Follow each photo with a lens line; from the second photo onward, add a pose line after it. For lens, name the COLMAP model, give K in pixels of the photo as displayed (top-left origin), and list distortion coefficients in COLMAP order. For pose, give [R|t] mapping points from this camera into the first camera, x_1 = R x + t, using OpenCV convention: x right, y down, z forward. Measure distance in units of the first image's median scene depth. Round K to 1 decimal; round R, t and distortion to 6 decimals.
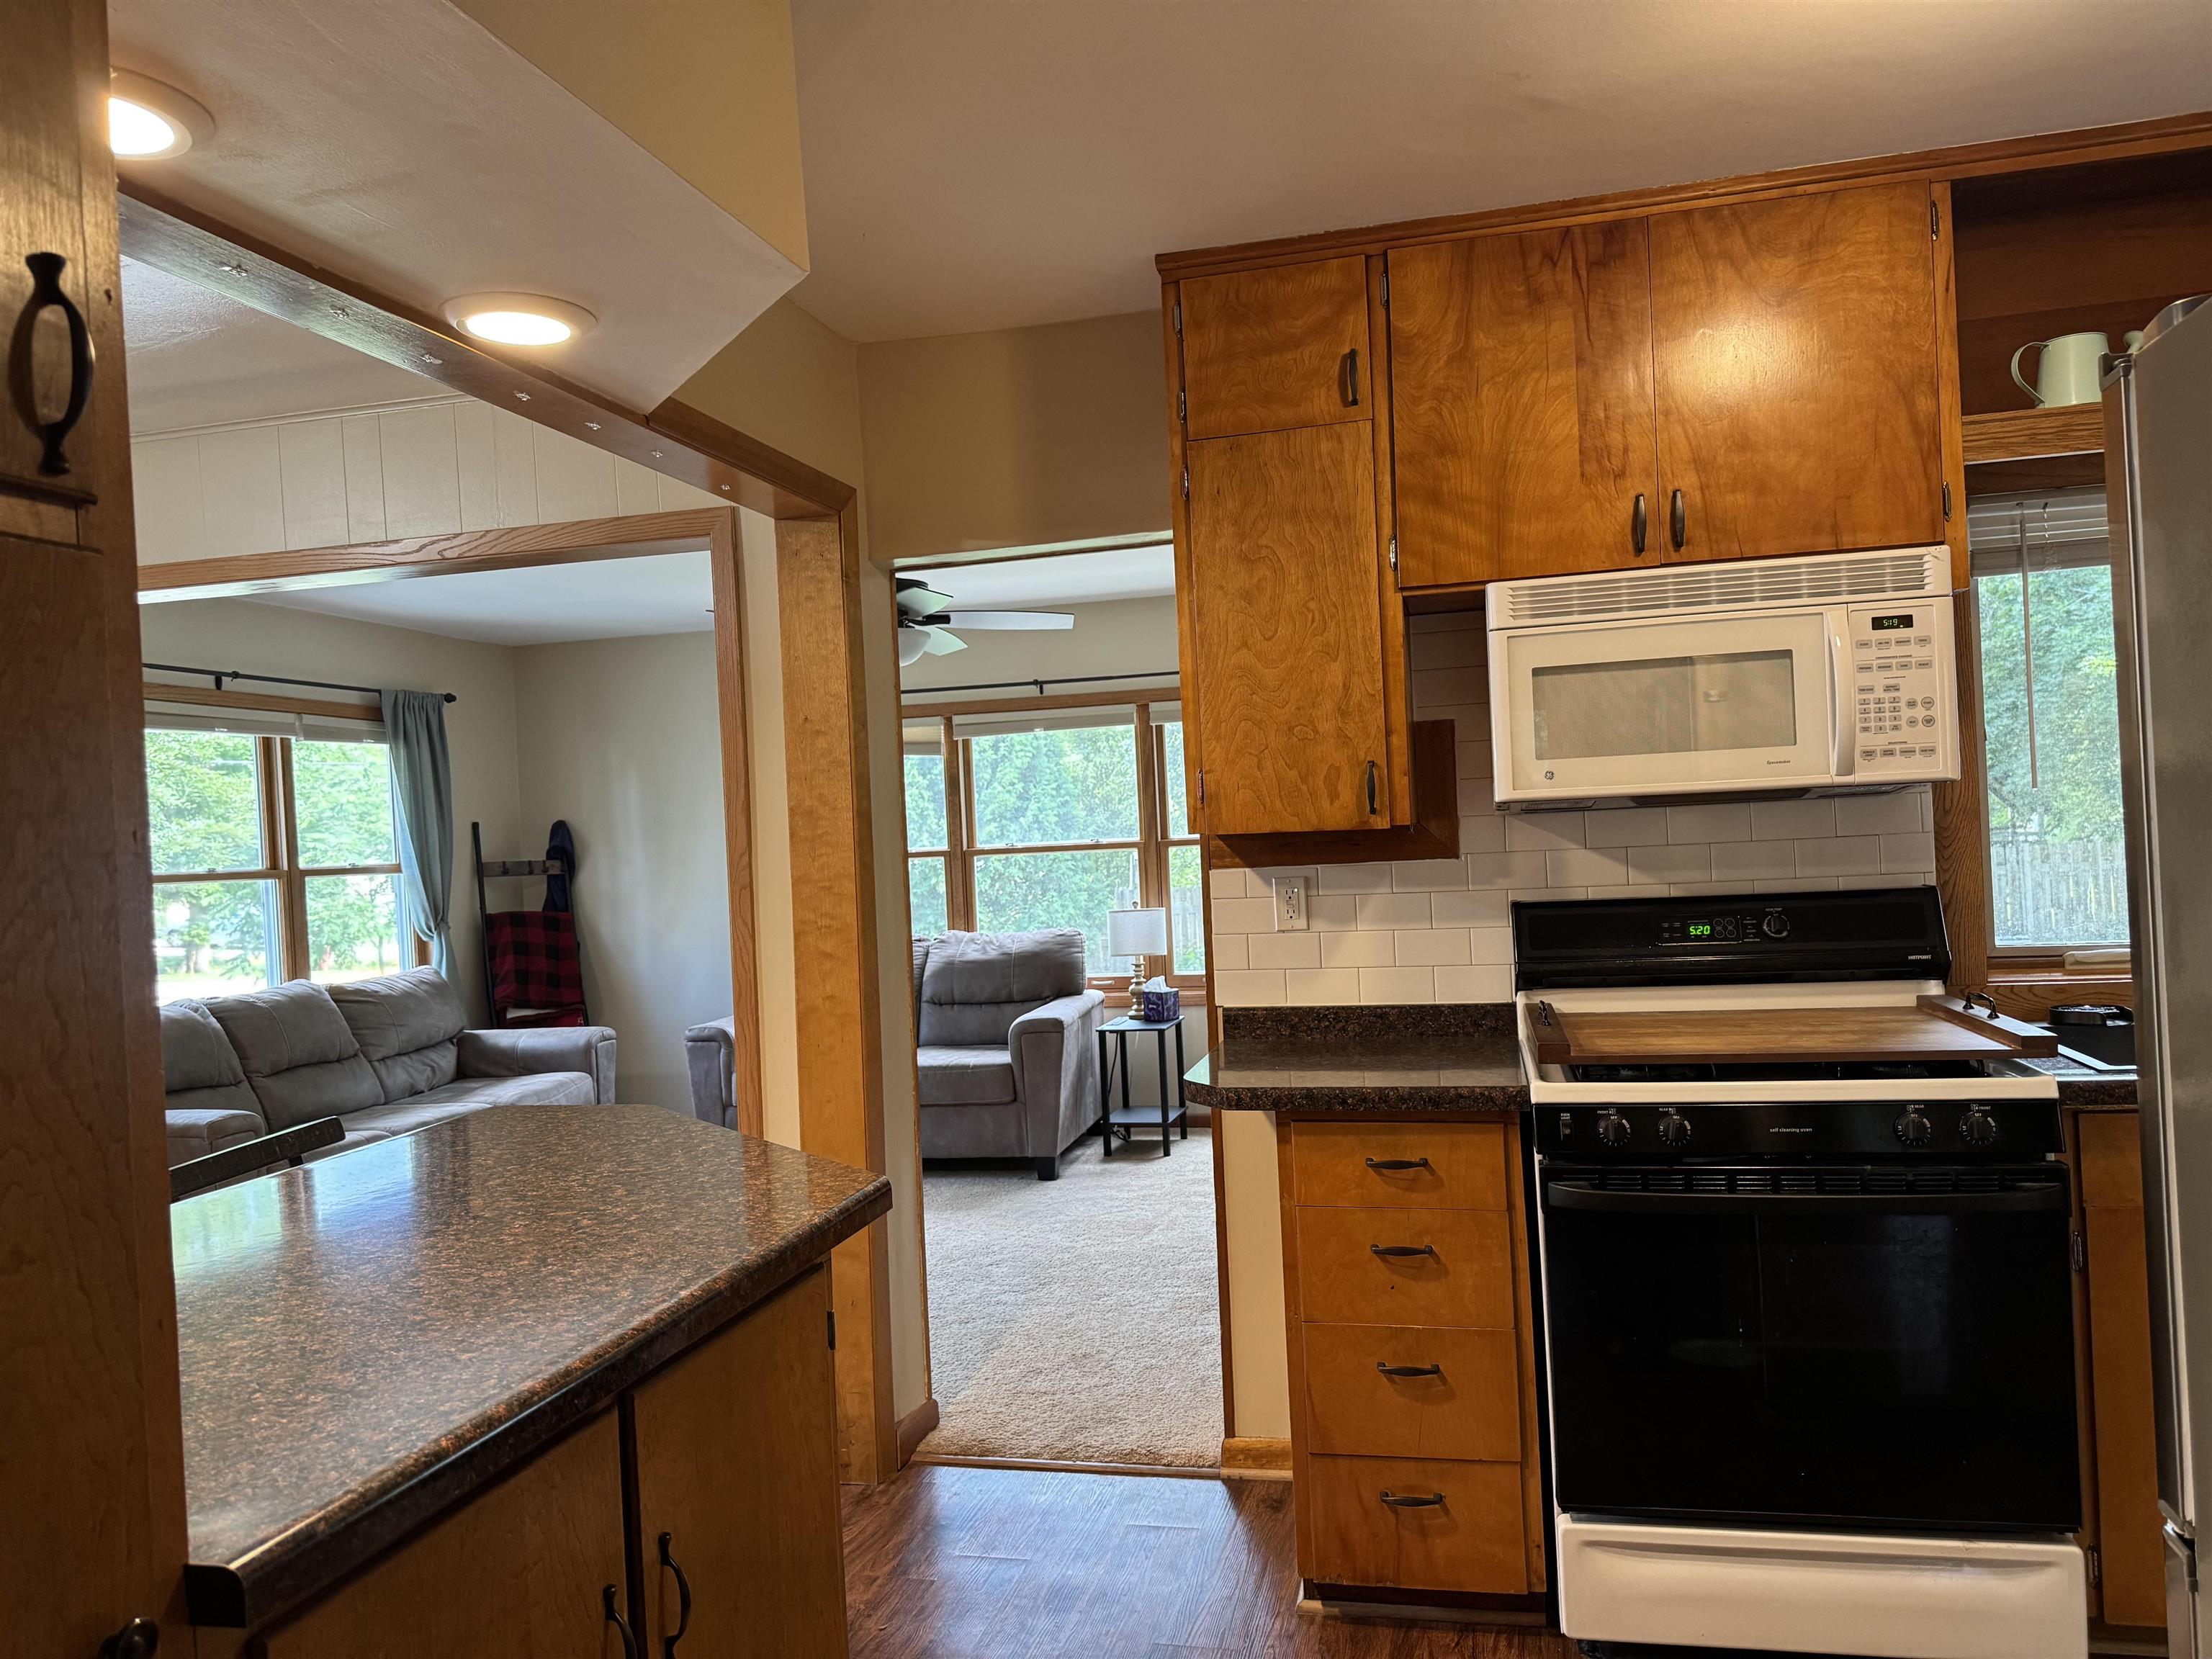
lens RADIAL K [[1548.5, 0, 1081.3], [0, 1548.5, 835.4], [0, 0, 1]] dist [0.163661, -0.381947]
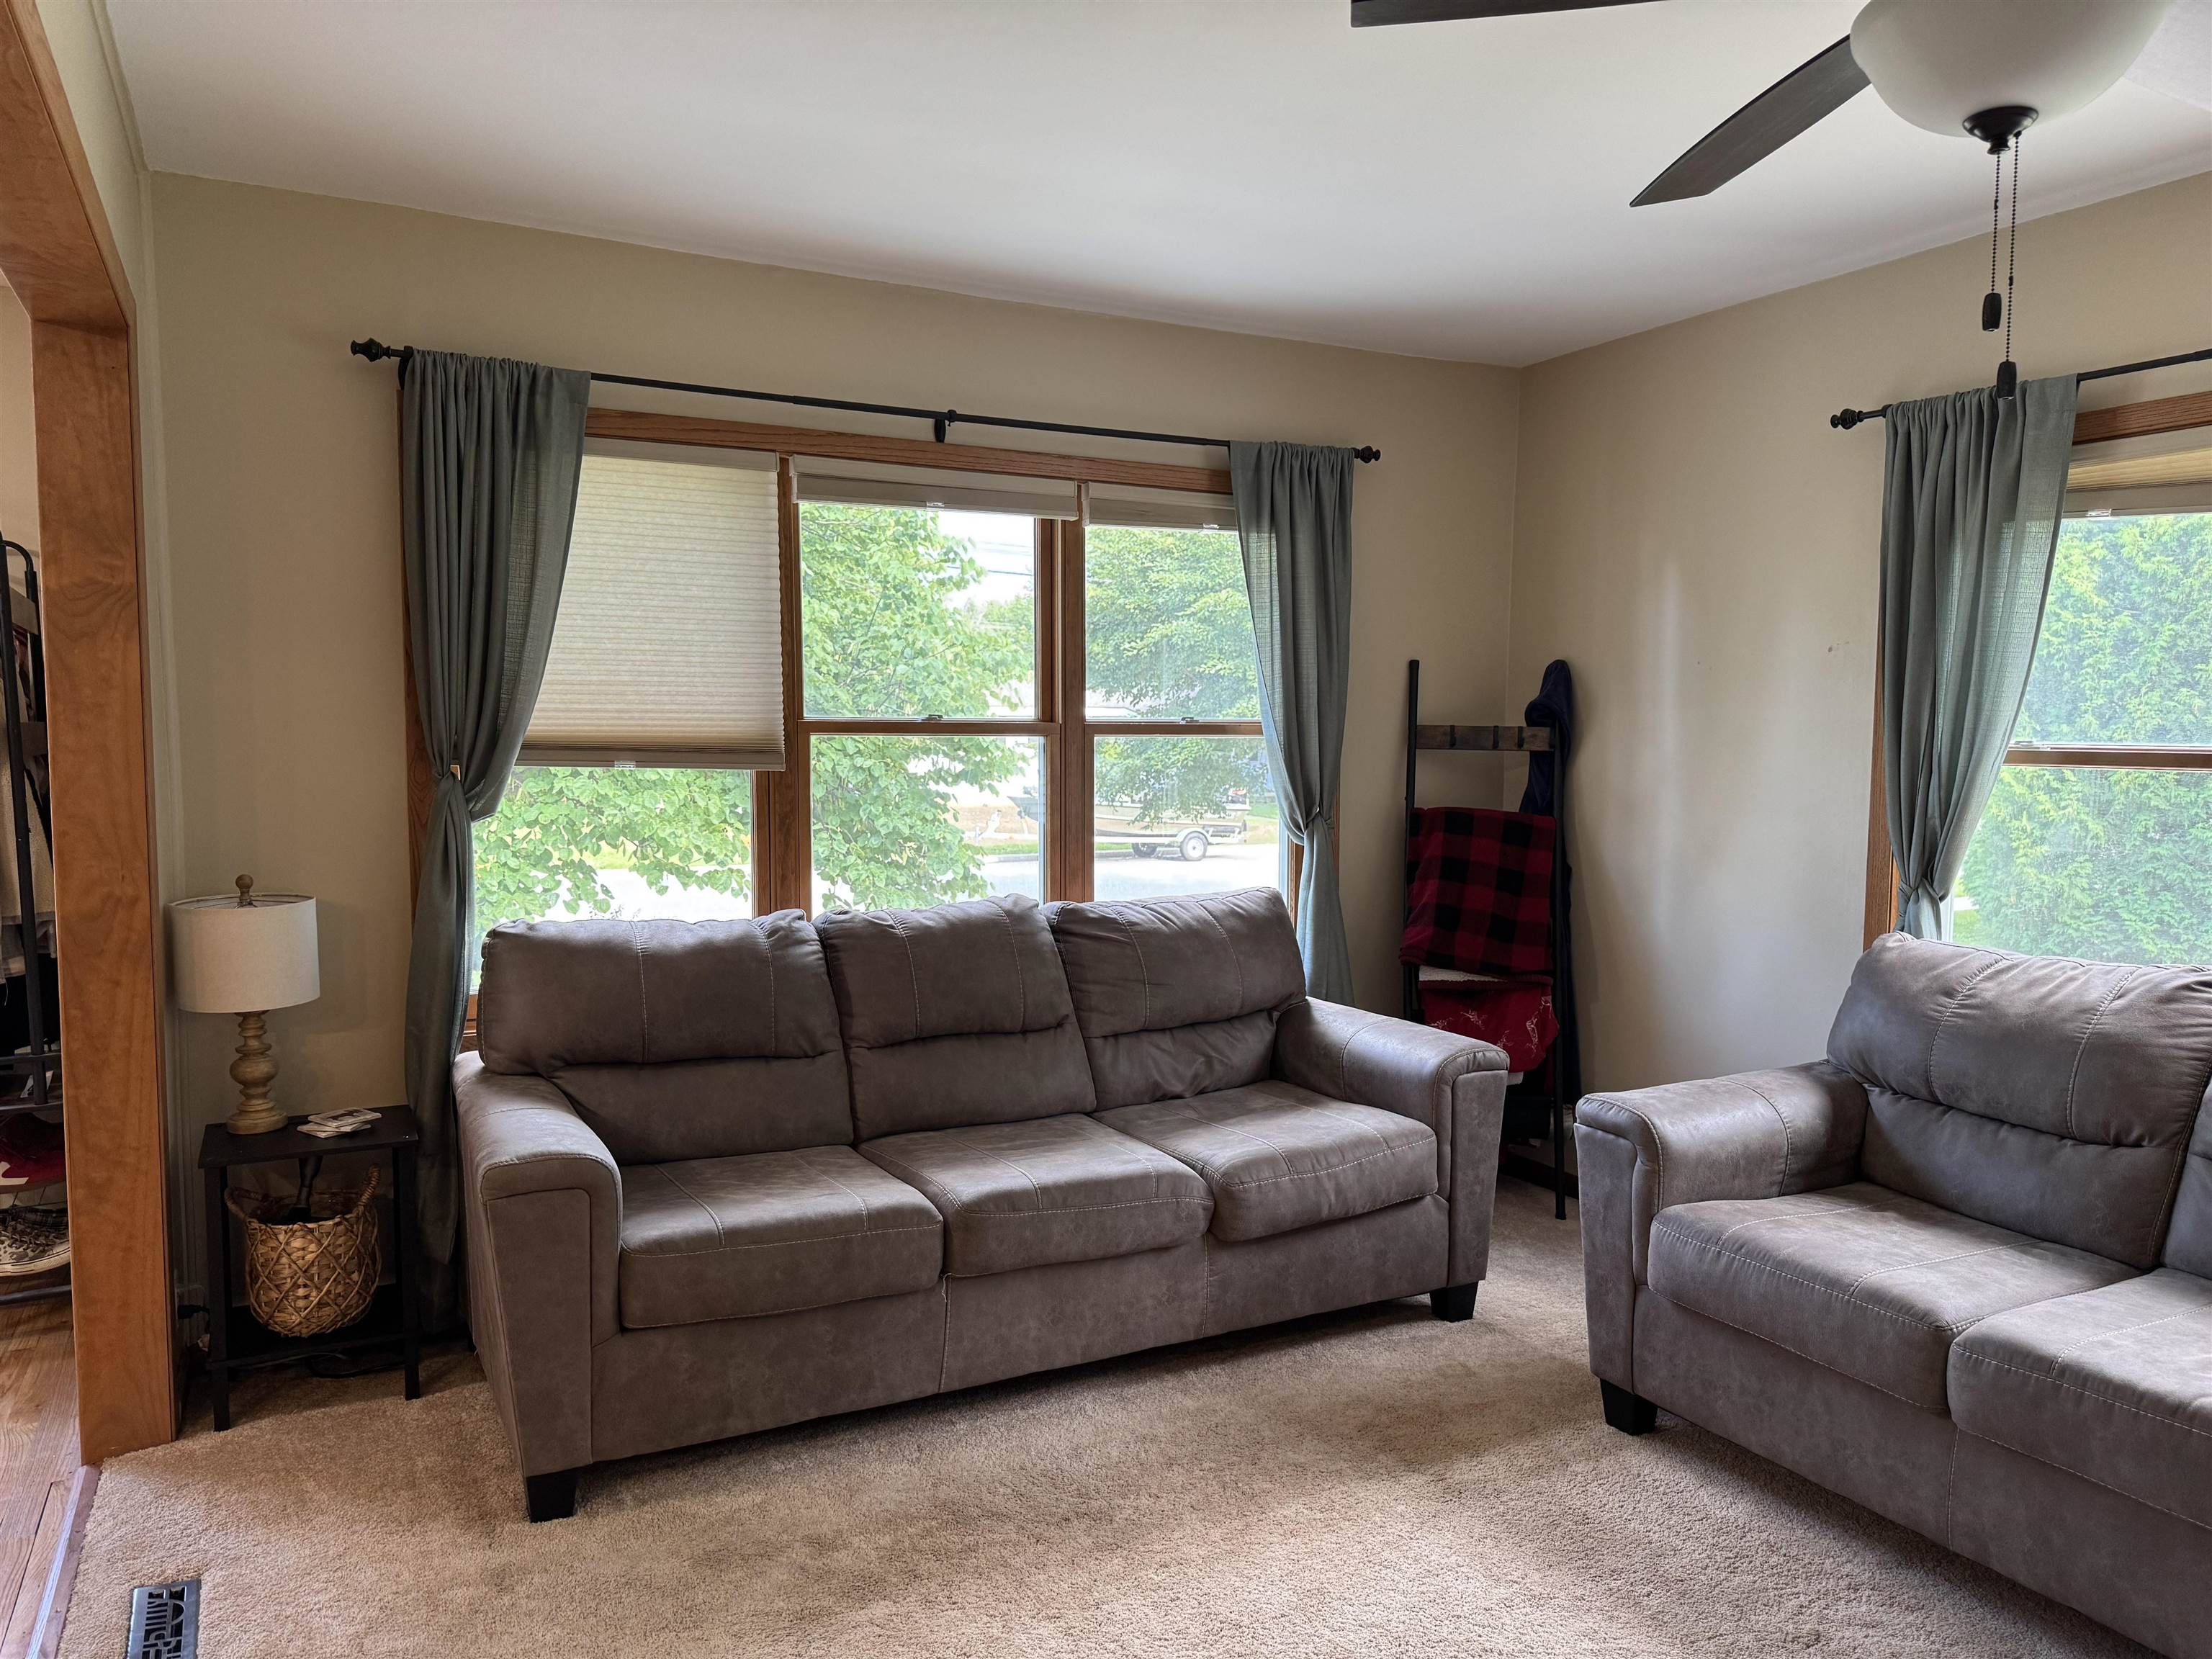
lens RADIAL K [[1548.5, 0, 1081.3], [0, 1548.5, 835.4], [0, 0, 1]] dist [0.163661, -0.381947]
pose [[0.667013, 0.099492, -0.738373, -0.008555], [-0.033796, 0.994064, 0.103414, 0.001231], [0.744279, -0.044024, 0.666416, 0.535842]]
